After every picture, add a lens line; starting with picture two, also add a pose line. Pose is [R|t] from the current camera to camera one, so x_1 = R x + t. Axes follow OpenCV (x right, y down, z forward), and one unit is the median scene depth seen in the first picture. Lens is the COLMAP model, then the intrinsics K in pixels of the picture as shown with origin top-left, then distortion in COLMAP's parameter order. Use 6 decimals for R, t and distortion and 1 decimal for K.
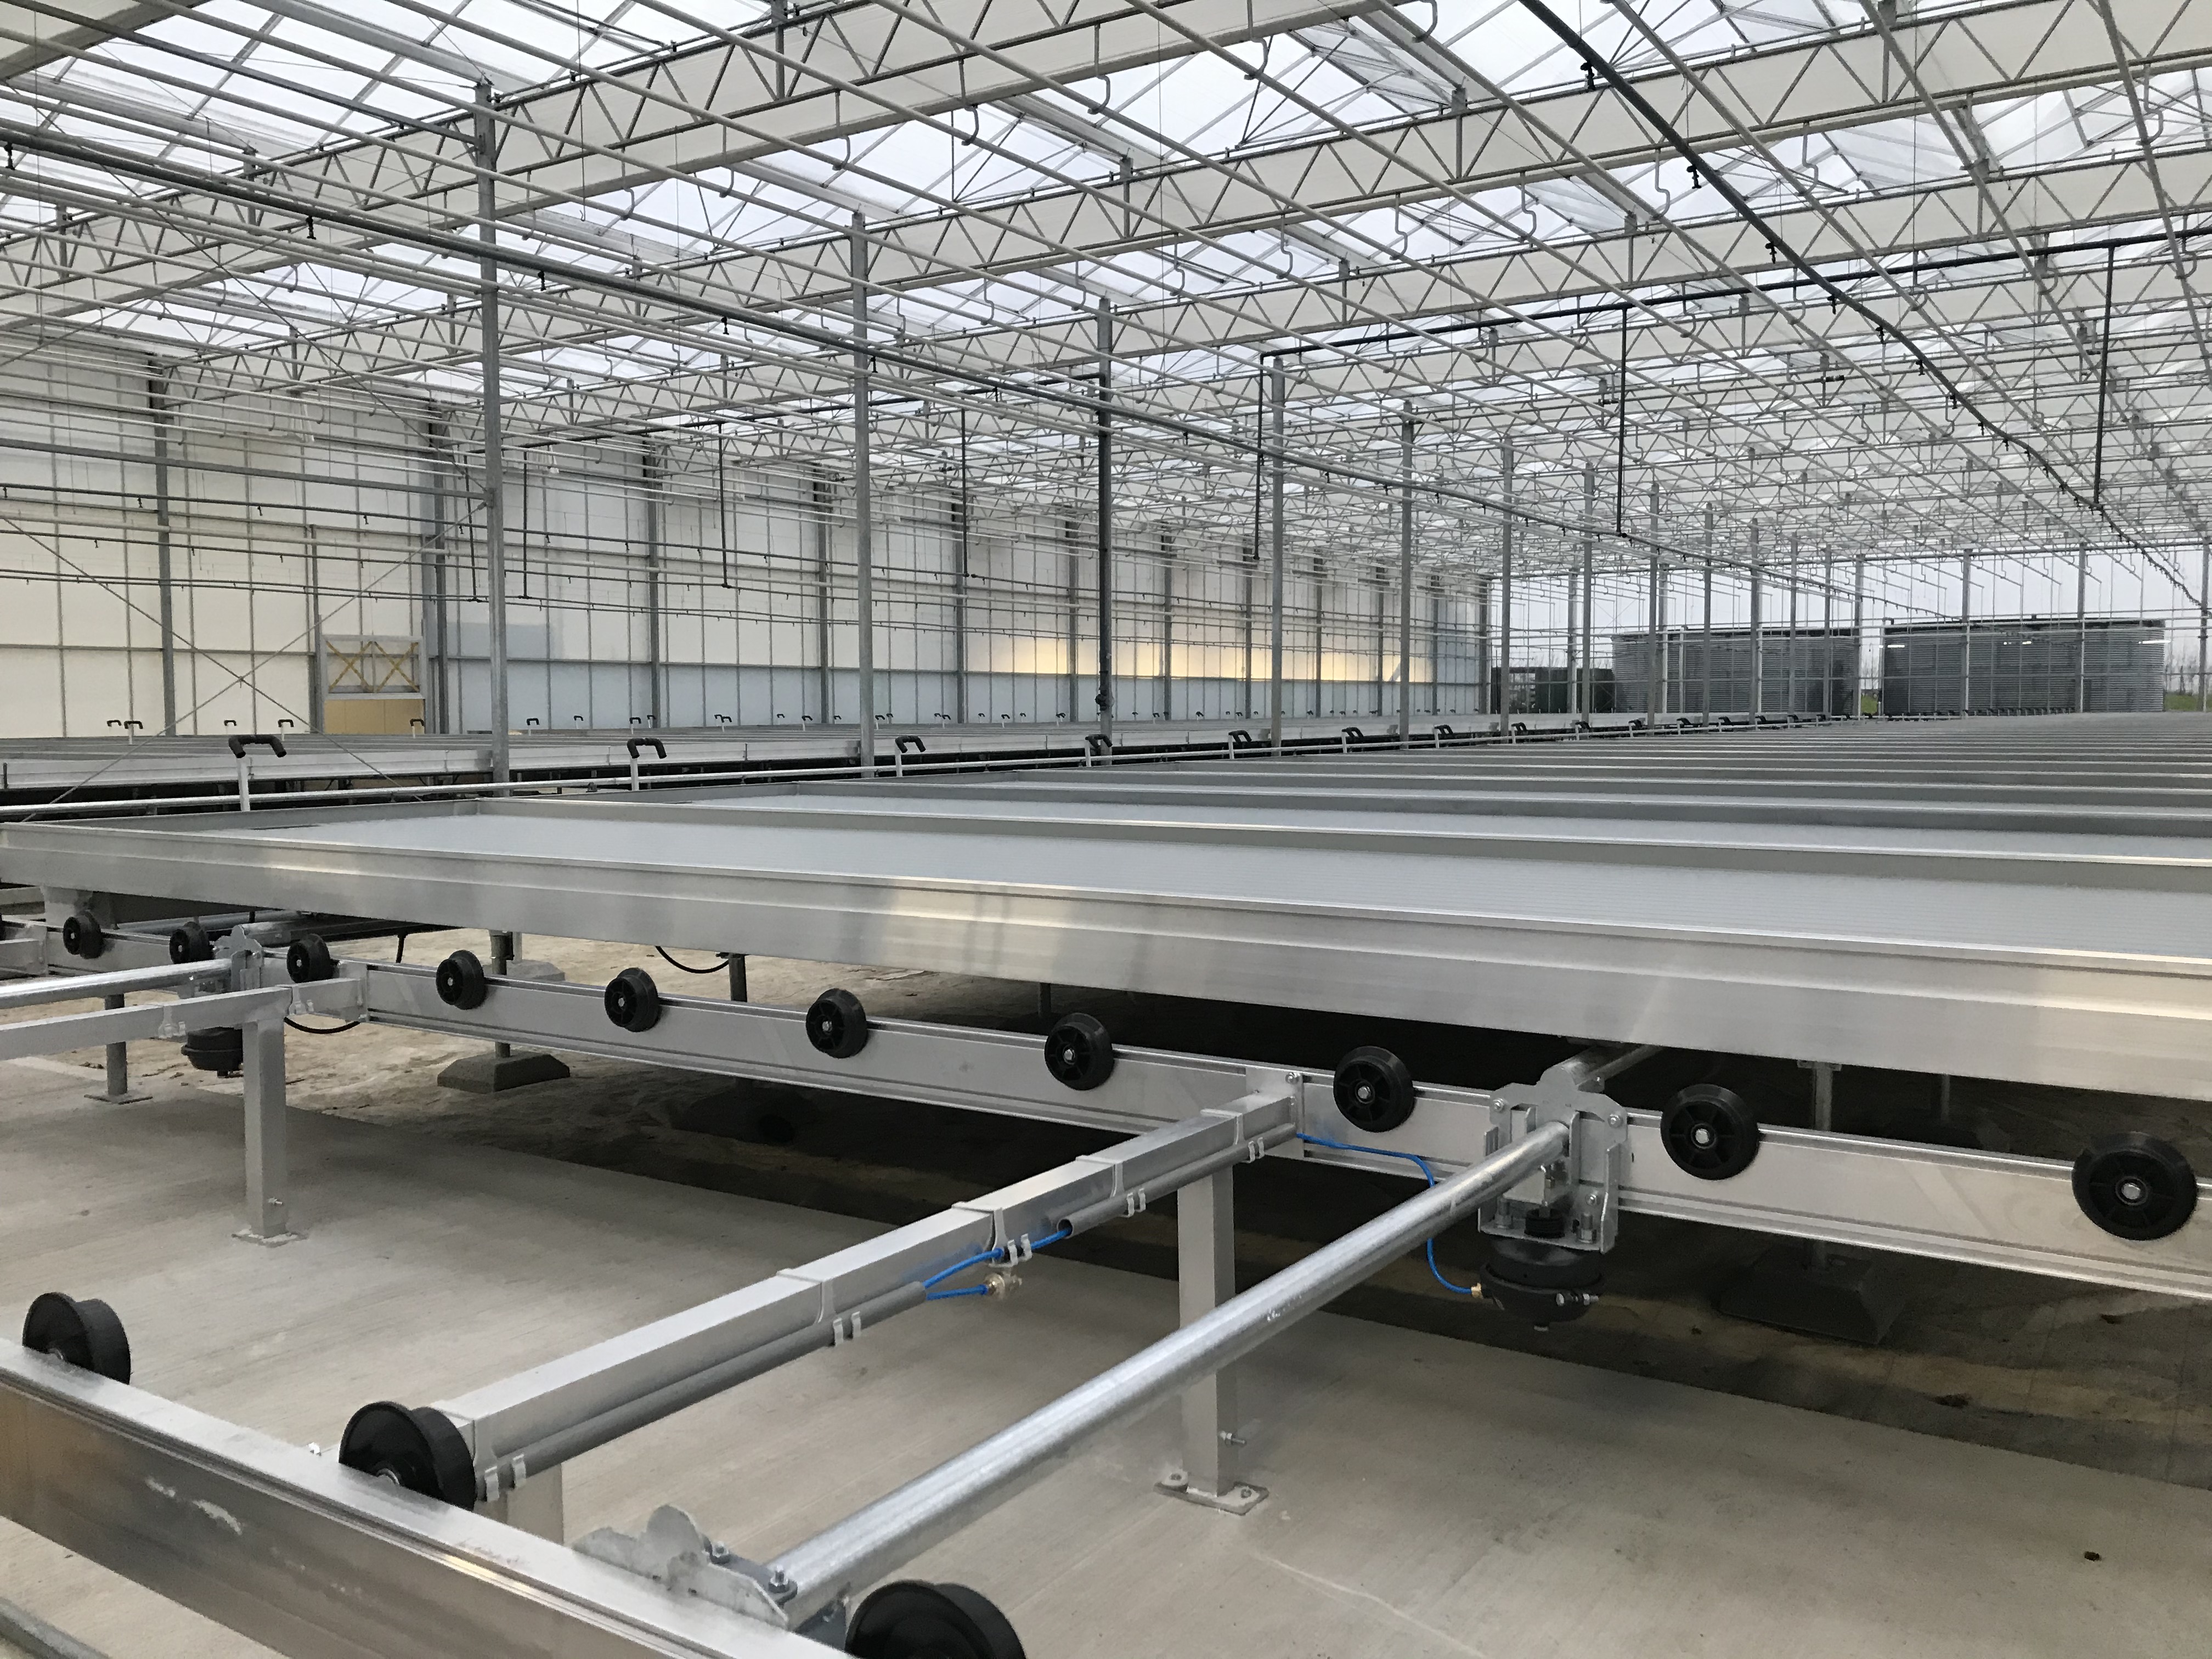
lens RADIAL K [[1800.1, 0, 1110.0], [0, 1800.1, 825.4], [0, 0, 1]] dist [0.068614, -0.067462]
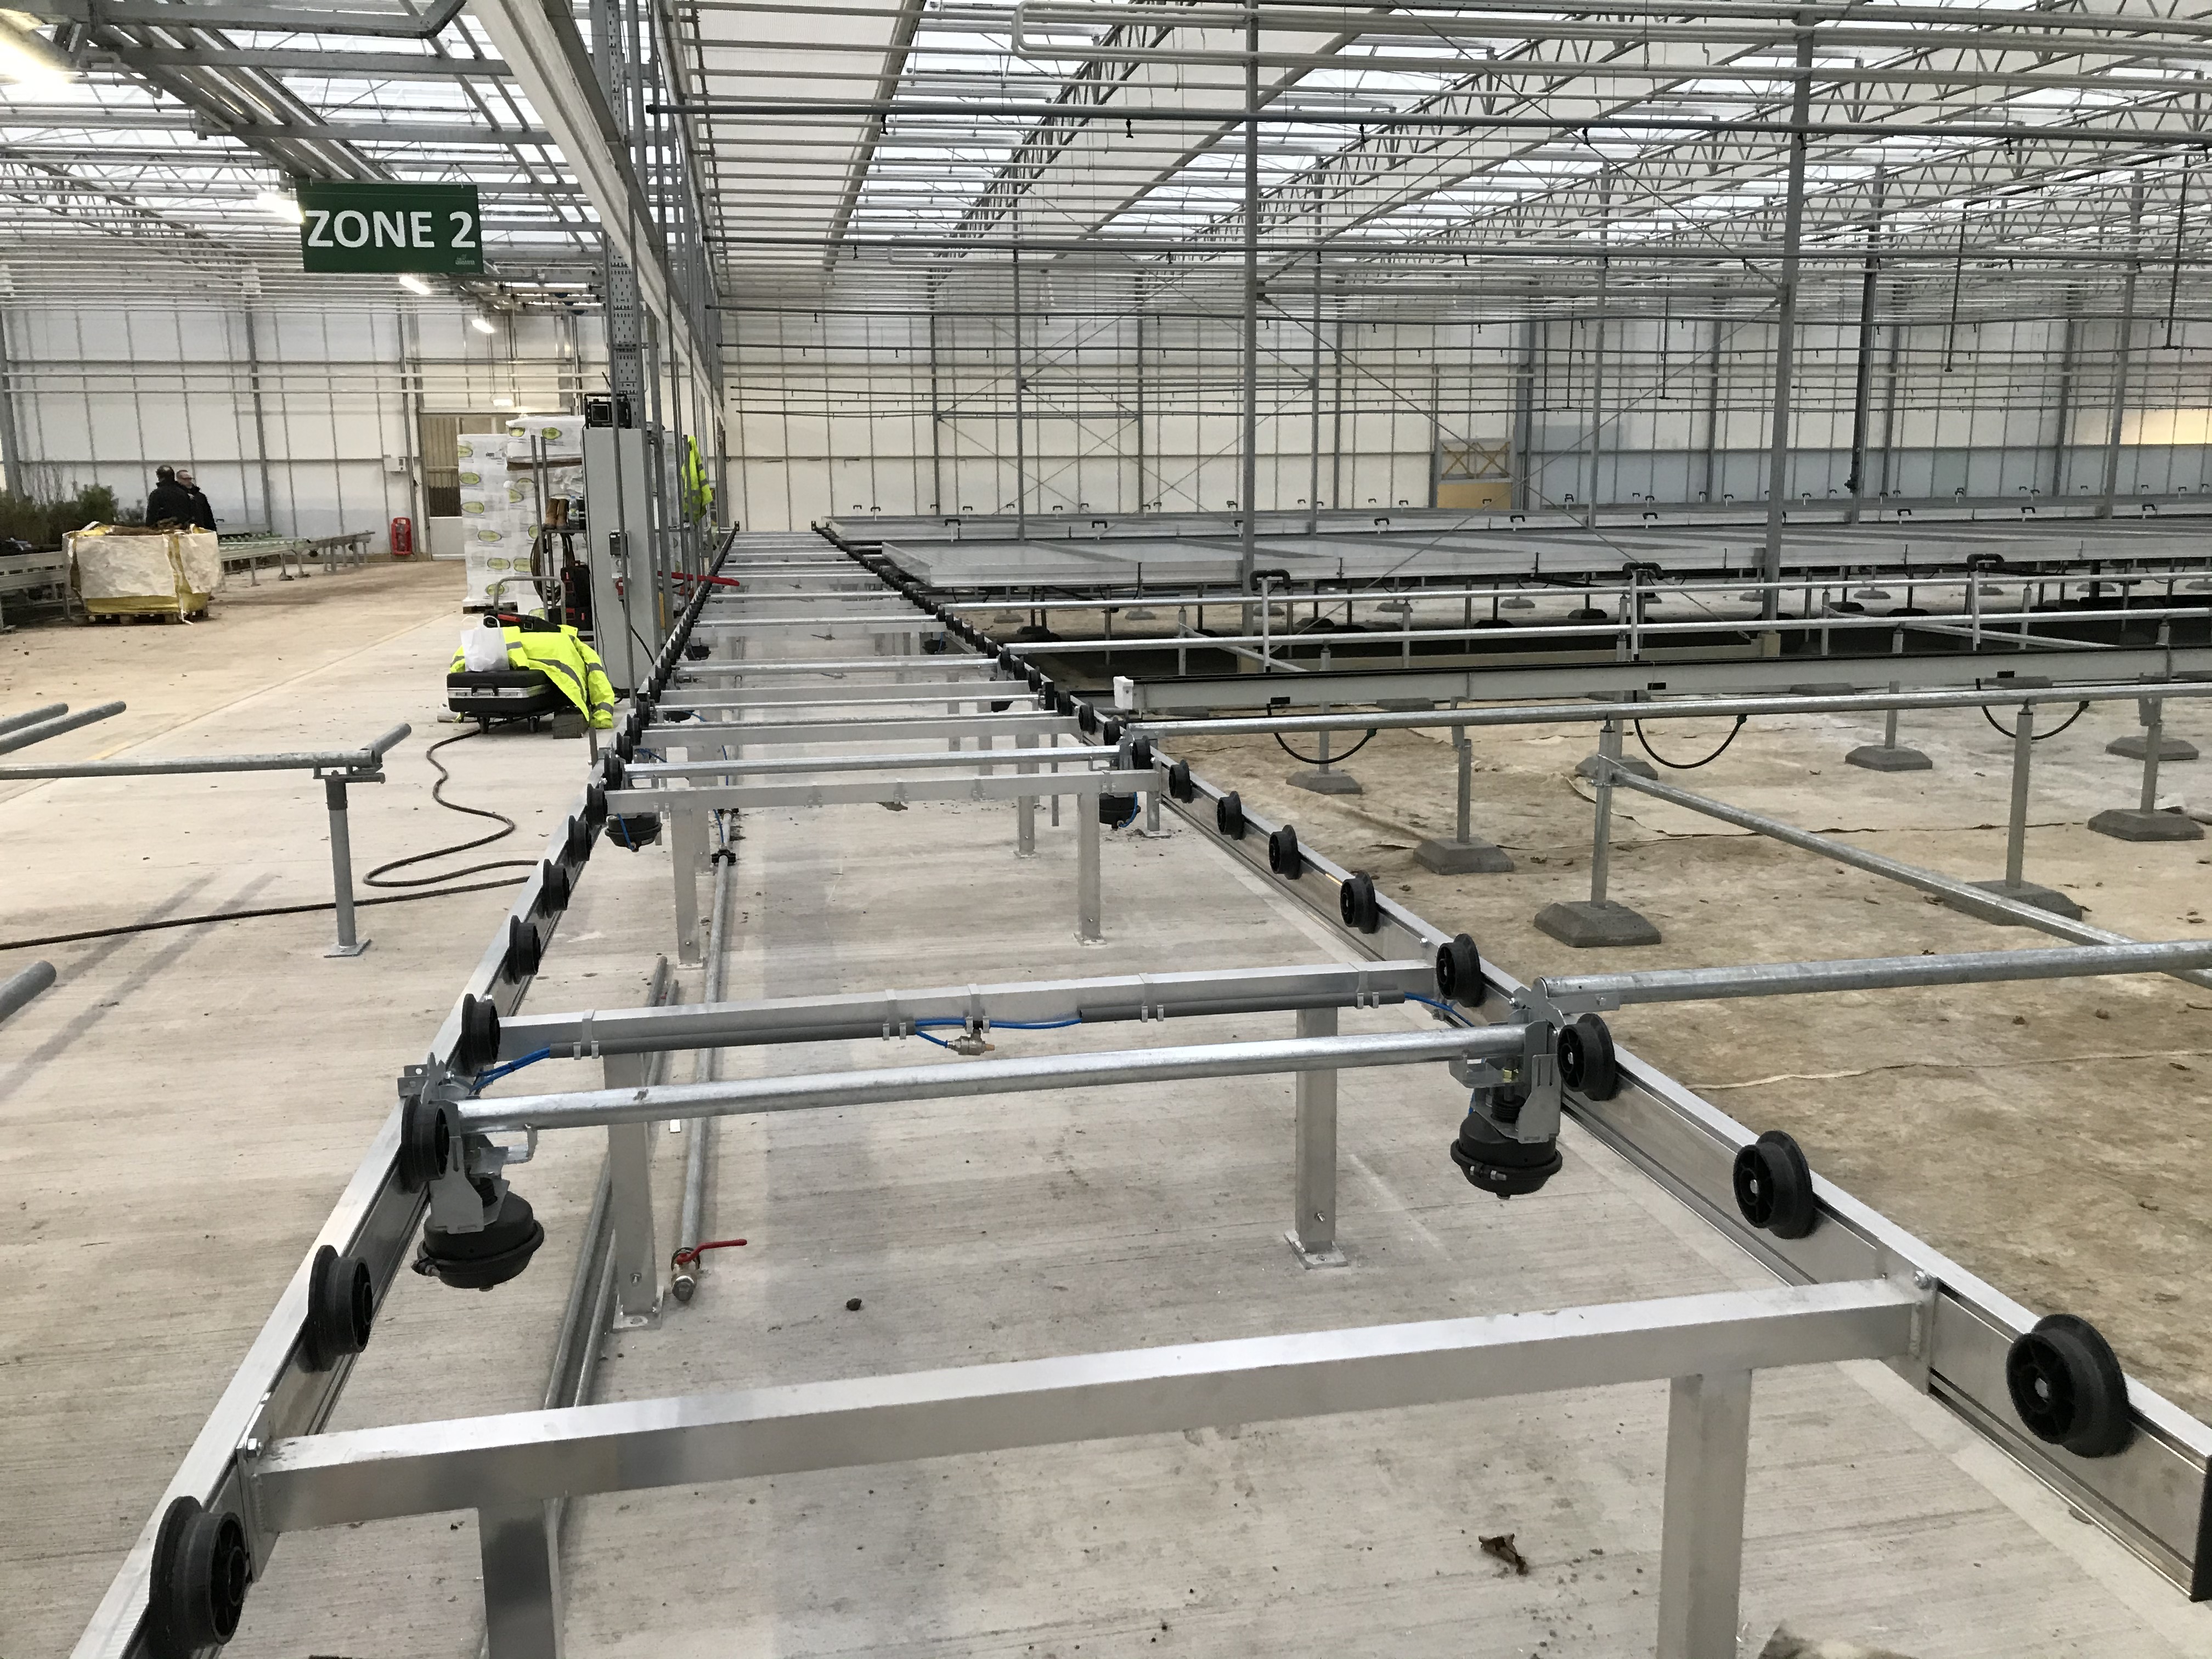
lens RADIAL K [[1800.1, 0, 1086.5], [0, 1800.1, 830.0], [0, 0, 1]] dist [0.068614, -0.067462]
pose [[0.744167, 0.107465, -0.659292, 0.329495], [-0.032069, 0.991584, 0.125432, 0.032362], [0.667223, -0.072200, 0.741351, -0.285510]]
